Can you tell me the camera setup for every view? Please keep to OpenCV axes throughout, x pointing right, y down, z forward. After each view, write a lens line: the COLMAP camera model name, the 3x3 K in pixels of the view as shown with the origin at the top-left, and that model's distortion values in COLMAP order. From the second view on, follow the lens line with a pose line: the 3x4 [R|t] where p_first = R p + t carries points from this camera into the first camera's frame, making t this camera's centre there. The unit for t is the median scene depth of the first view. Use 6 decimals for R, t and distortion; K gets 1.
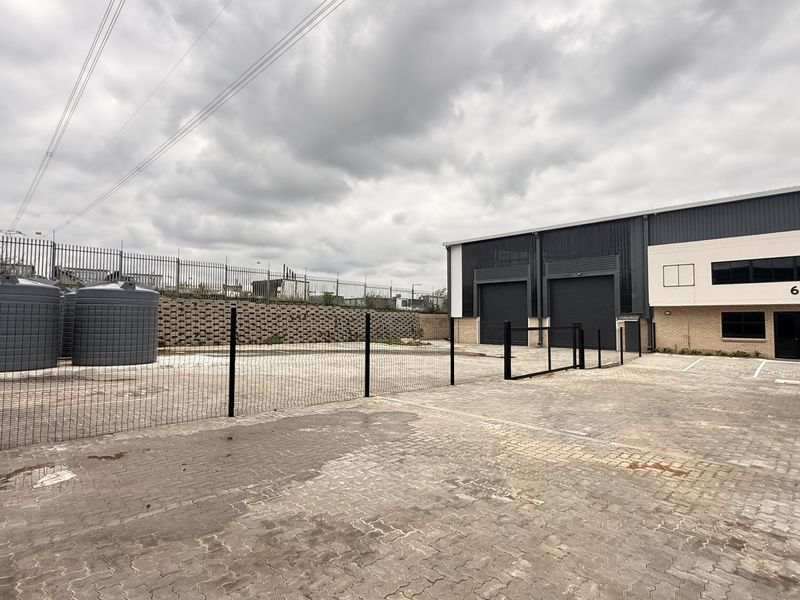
lens RADIAL K [[425.3, 0, 400.0], [0, 425.3, 300.0], [0, 0, 1]] dist [-0.001243, 0.001073]
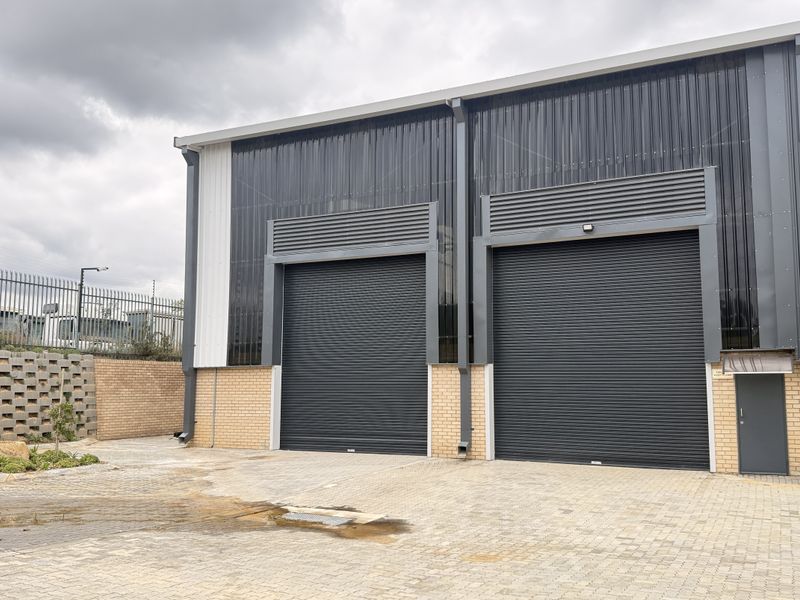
lens RADIAL K [[738.2, 0, 400.0], [0, 738.2, 300.0], [0, 0, 1]] dist [0.014133, -0.020023]
pose [[0.946437, 0.036934, 0.320770, 0.101574], [-0.013074, 0.997005, -0.076221, 0.035359], [-0.322625, 0.067945, 0.944085, 0.485801]]
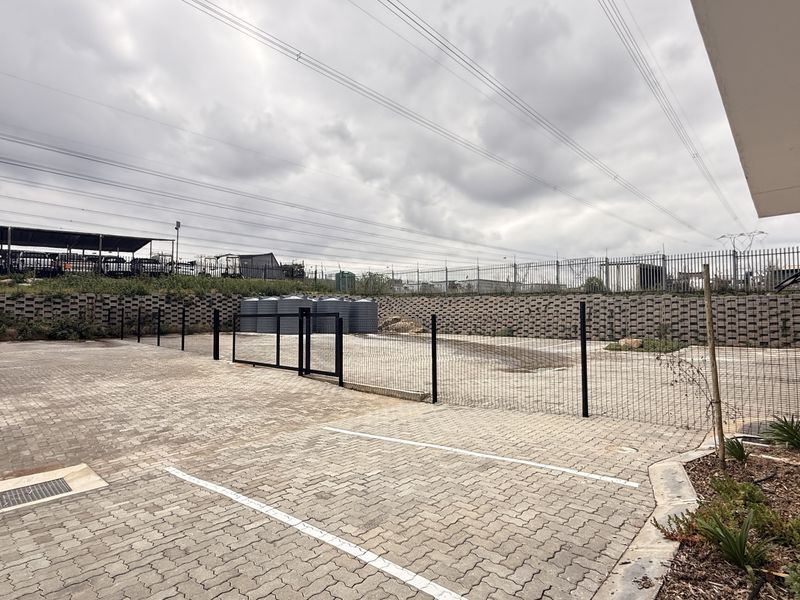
lens RADIAL K [[425.3, 0, 400.0], [0, 425.3, 300.0], [0, 0, 1]] dist [-0.001243, 0.001073]
pose [[0.042907, -0.053607, -0.997640, 0.619639], [0.044181, 0.997684, -0.051710, 0.051805], [0.998102, -0.041858, 0.045176, 0.639000]]
